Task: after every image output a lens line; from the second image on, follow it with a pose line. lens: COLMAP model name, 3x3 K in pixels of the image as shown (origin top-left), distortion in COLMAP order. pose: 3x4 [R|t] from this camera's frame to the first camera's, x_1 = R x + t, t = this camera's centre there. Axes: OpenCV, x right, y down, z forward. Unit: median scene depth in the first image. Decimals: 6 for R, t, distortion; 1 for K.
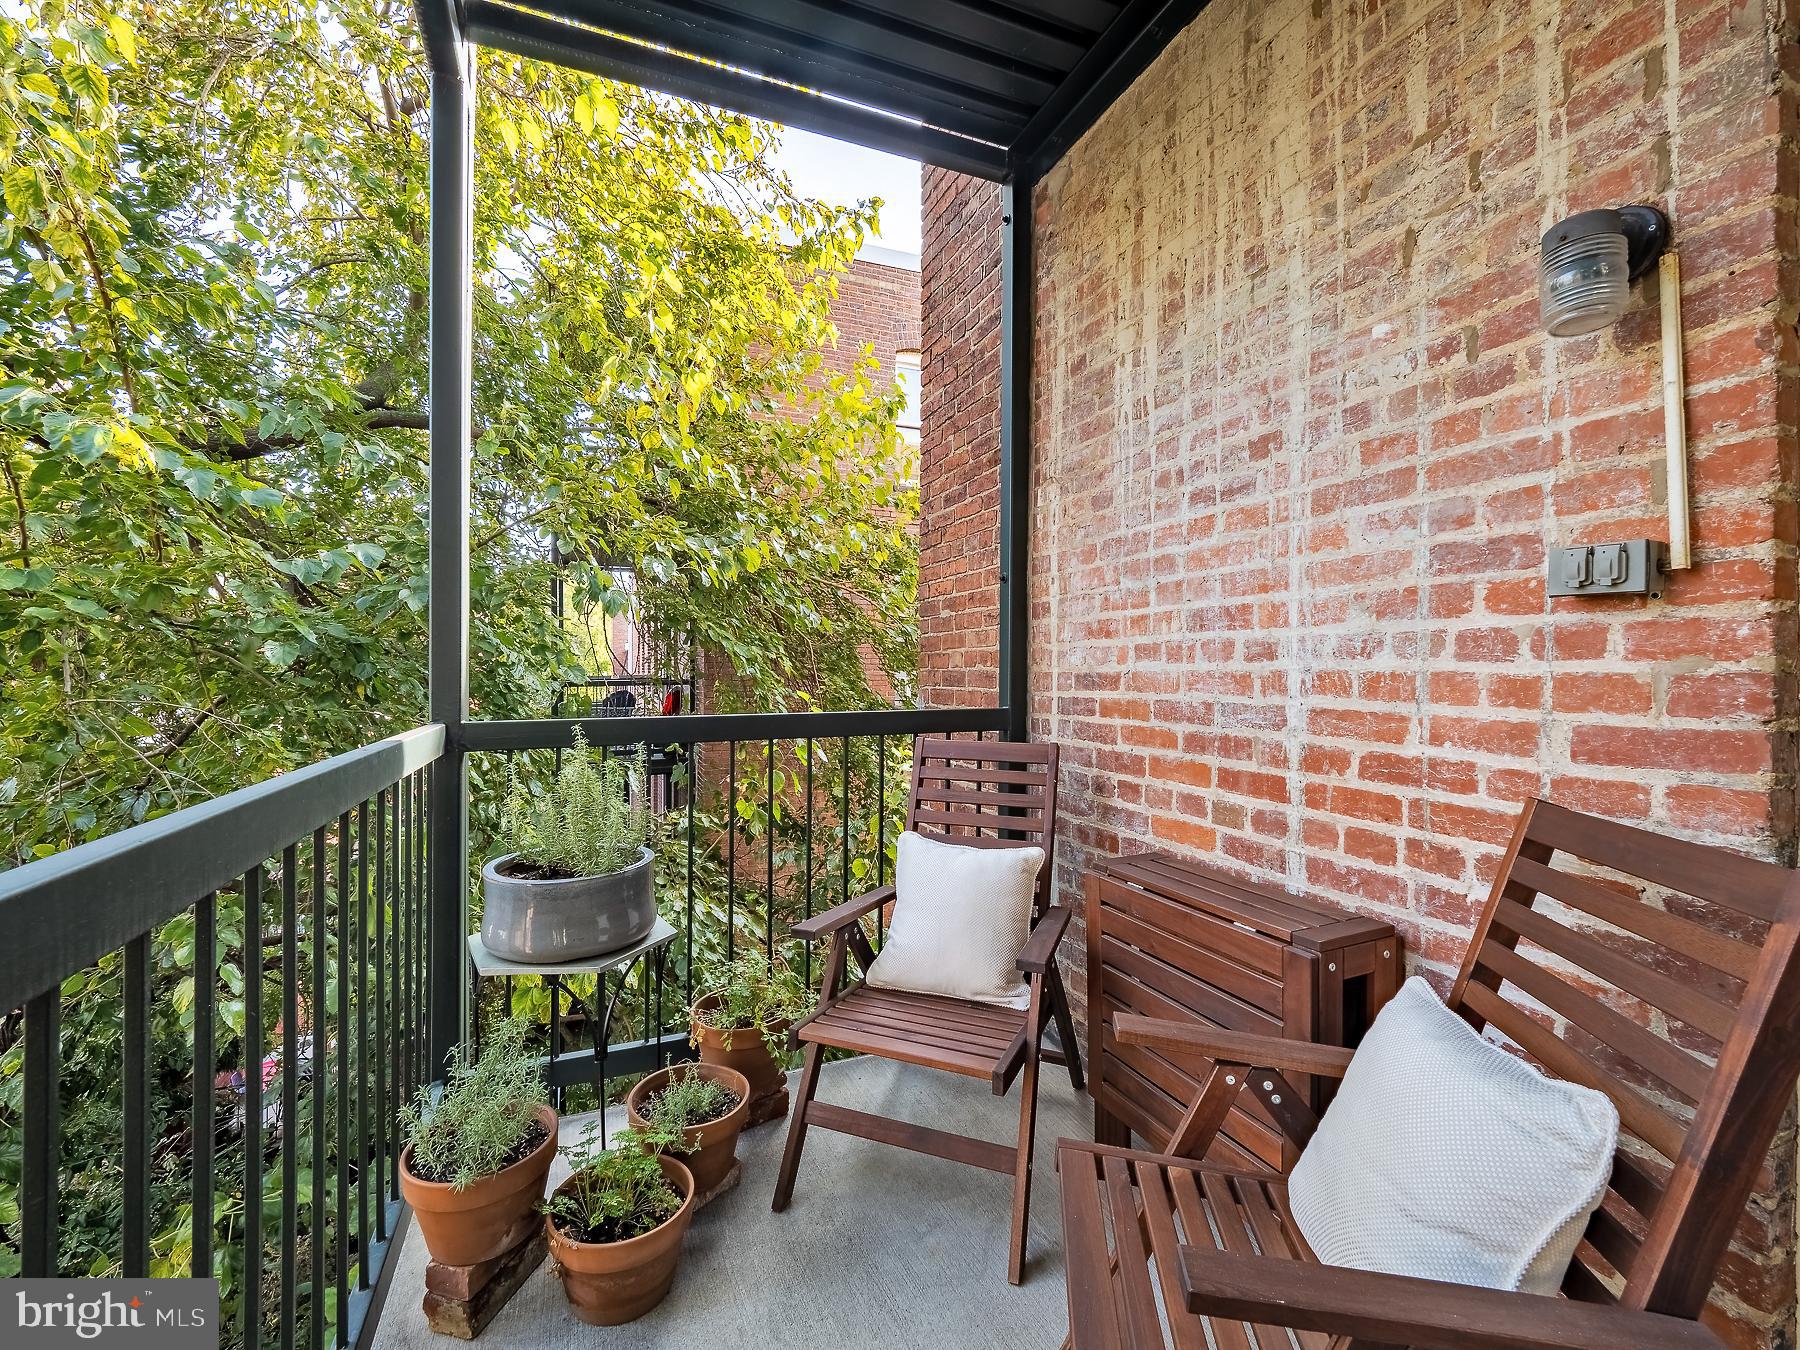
lens RADIAL K [[770.0, 0, 901.0], [0, 770.0, 670.5], [0, 0, 1]] dist [-0.009382, -0.001209]
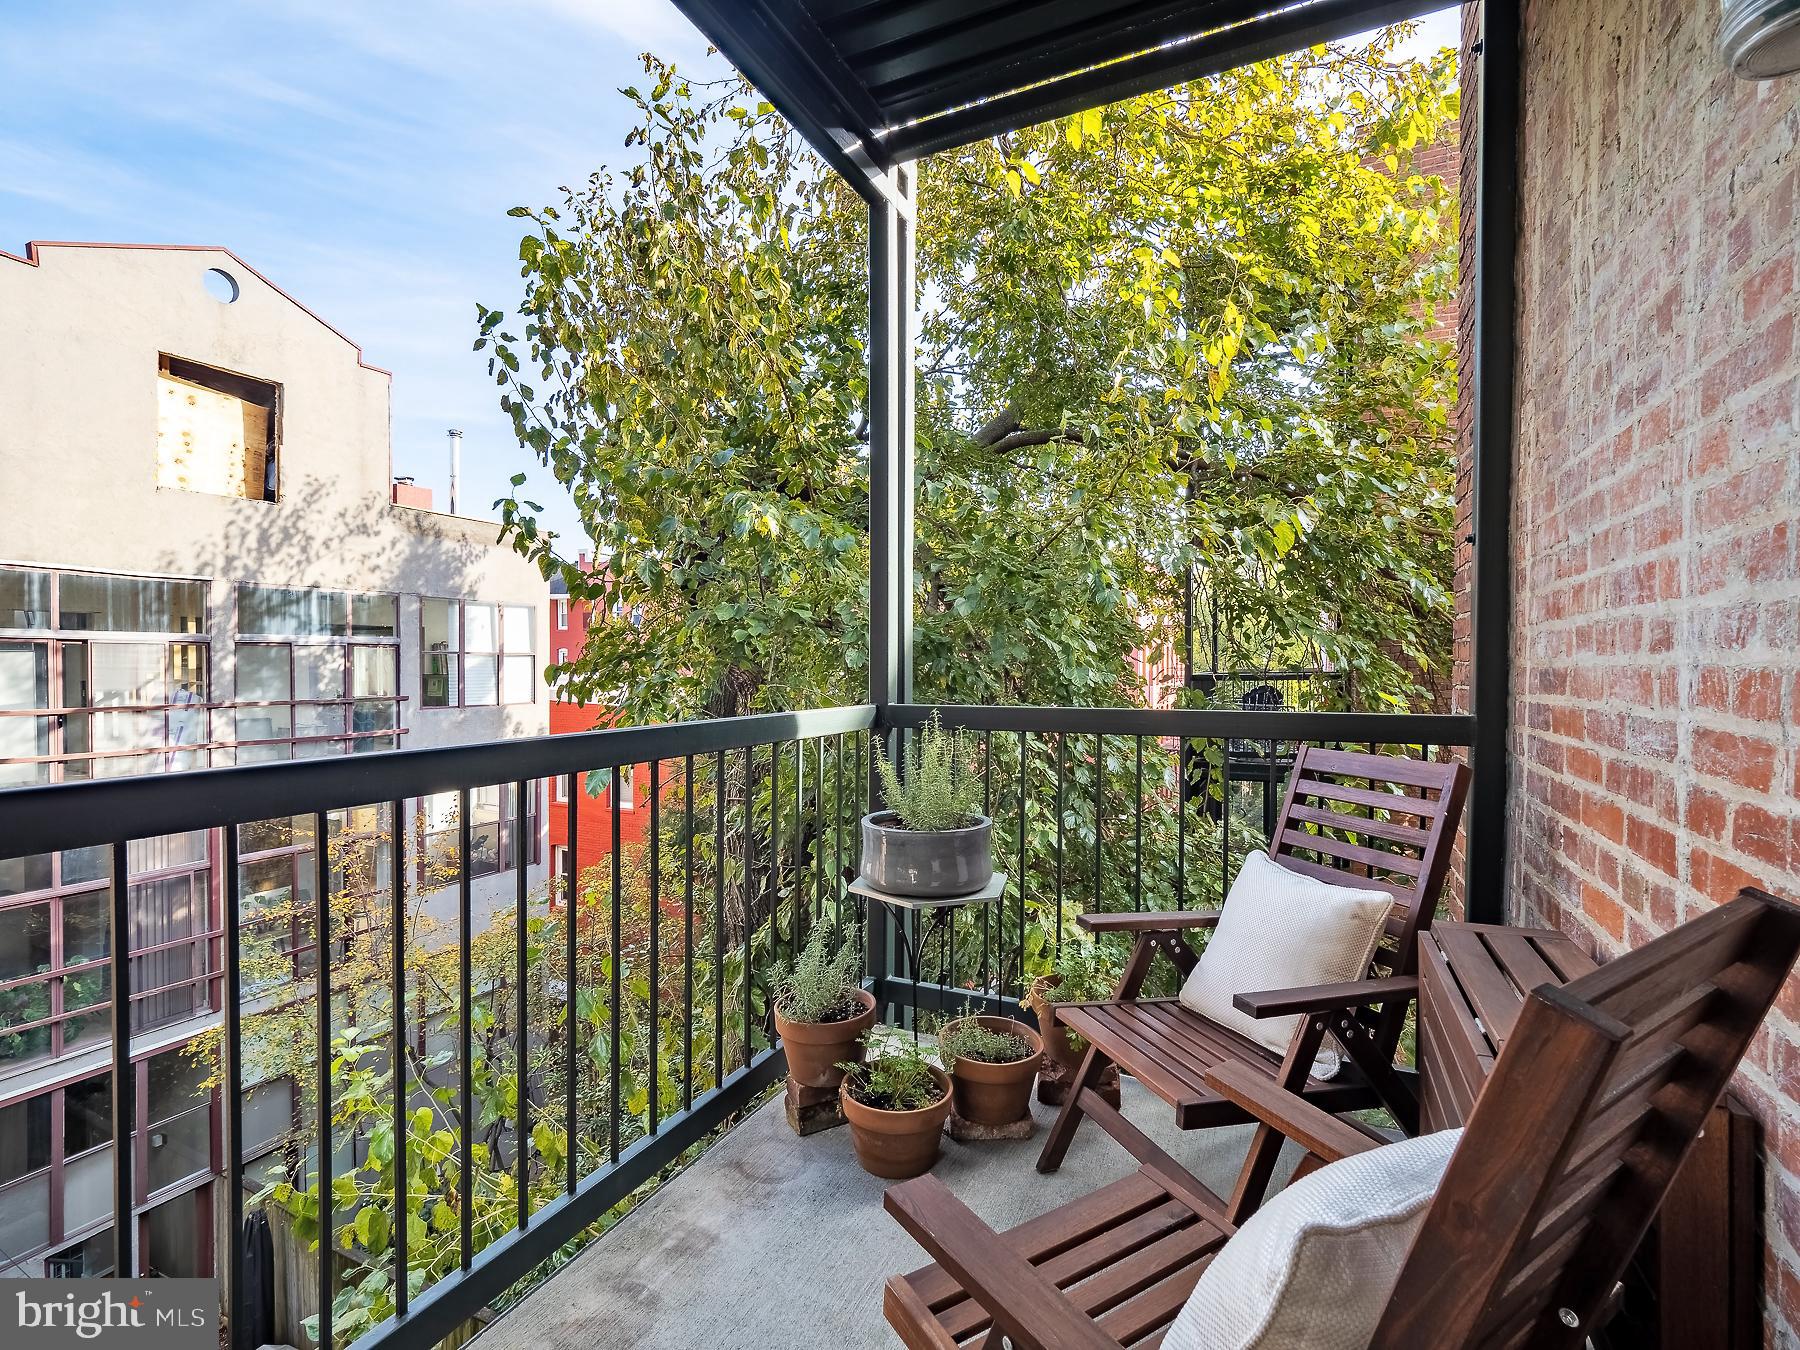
lens RADIAL K [[865.6, 0, 886.5], [0, 865.6, 671.7], [0, 0, 1]] dist [0.000840, -0.000016]
pose [[0.657761, 0.009980, -0.753161, 0.560157], [-0.002511, 0.999936, 0.011058, -0.002146], [0.753223, -0.005383, 0.657743, 0.045979]]
